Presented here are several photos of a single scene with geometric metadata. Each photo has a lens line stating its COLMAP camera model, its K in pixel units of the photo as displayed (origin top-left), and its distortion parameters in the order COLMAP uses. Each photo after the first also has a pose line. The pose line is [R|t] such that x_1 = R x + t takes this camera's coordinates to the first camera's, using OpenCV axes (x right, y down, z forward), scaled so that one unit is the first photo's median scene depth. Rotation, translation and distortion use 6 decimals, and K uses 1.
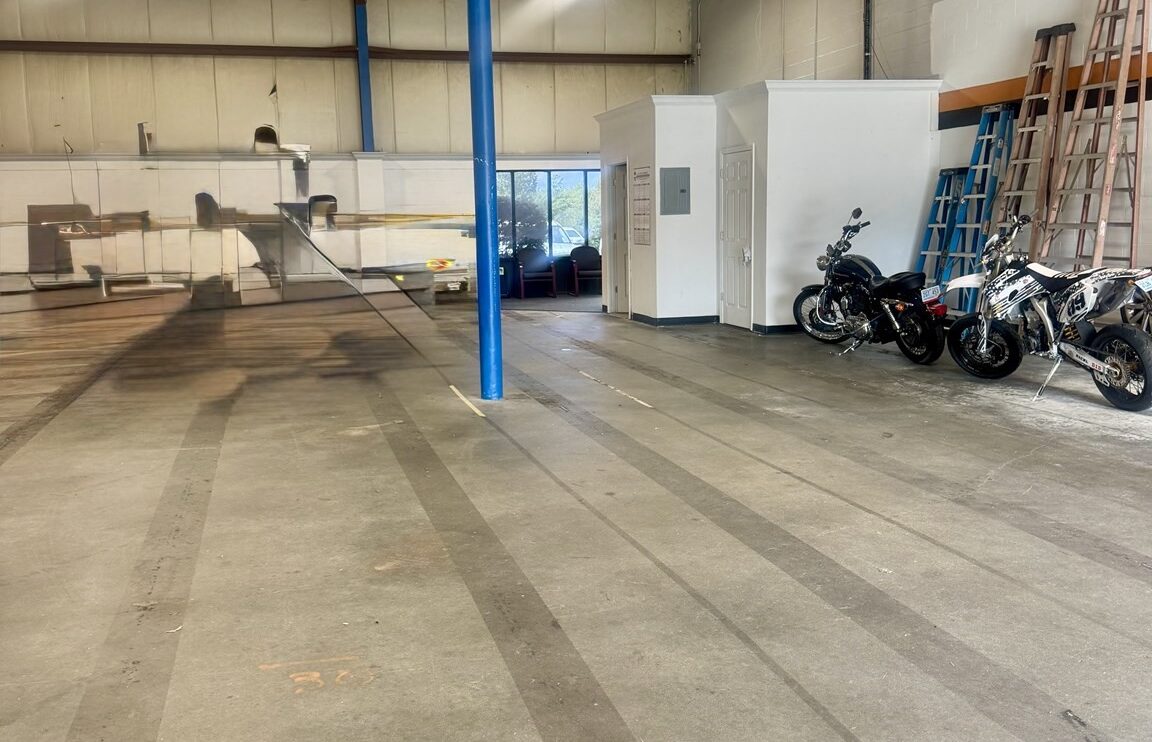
lens RADIAL K [[1083.0, 0, 575.5], [0, 1083.0, 359.6], [0, 0, 1]] dist [0.189632, -0.402177]
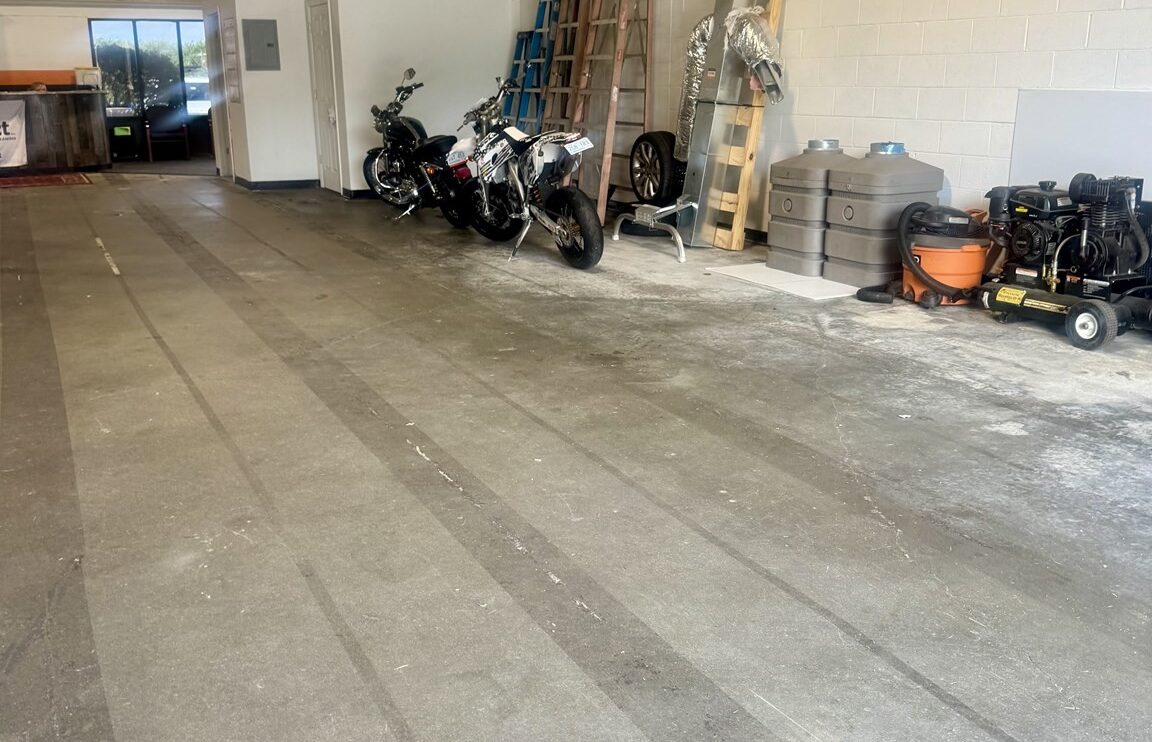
lens RADIAL K [[1083.0, 0, 575.5], [0, 1083.0, 359.6], [0, 0, 1]] dist [0.189632, -0.402177]
pose [[0.978754, -0.036482, 0.201765, 0.257129], [0.012121, 0.992618, 0.120679, 0.006049], [-0.204679, -0.115670, 0.971971, -0.028191]]
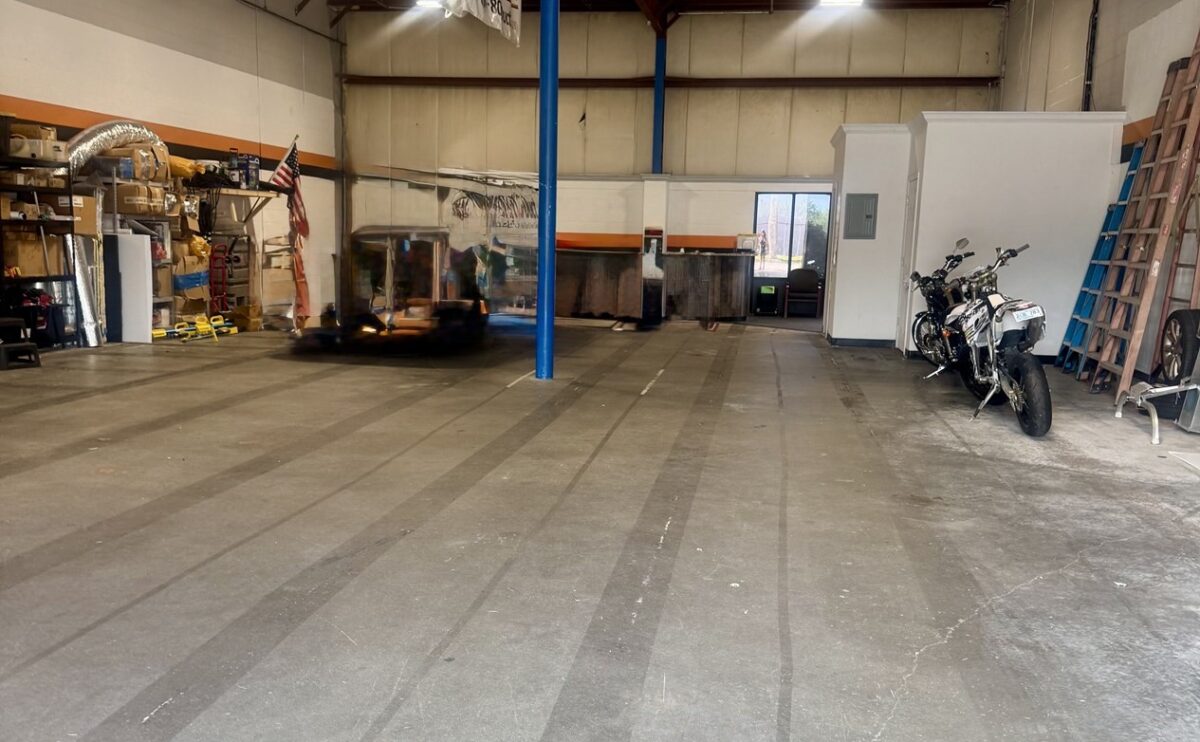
lens RADIAL K [[1121.6, 0, 580.4], [0, 1121.6, 423.8], [0, 0, 1]] dist [0.129513, -0.223379]
pose [[0.913011, 0.108395, -0.393269, 0.488623], [-0.095225, 0.994049, 0.052912, 0.016606], [0.396664, -0.010860, 0.917900, -0.165643]]
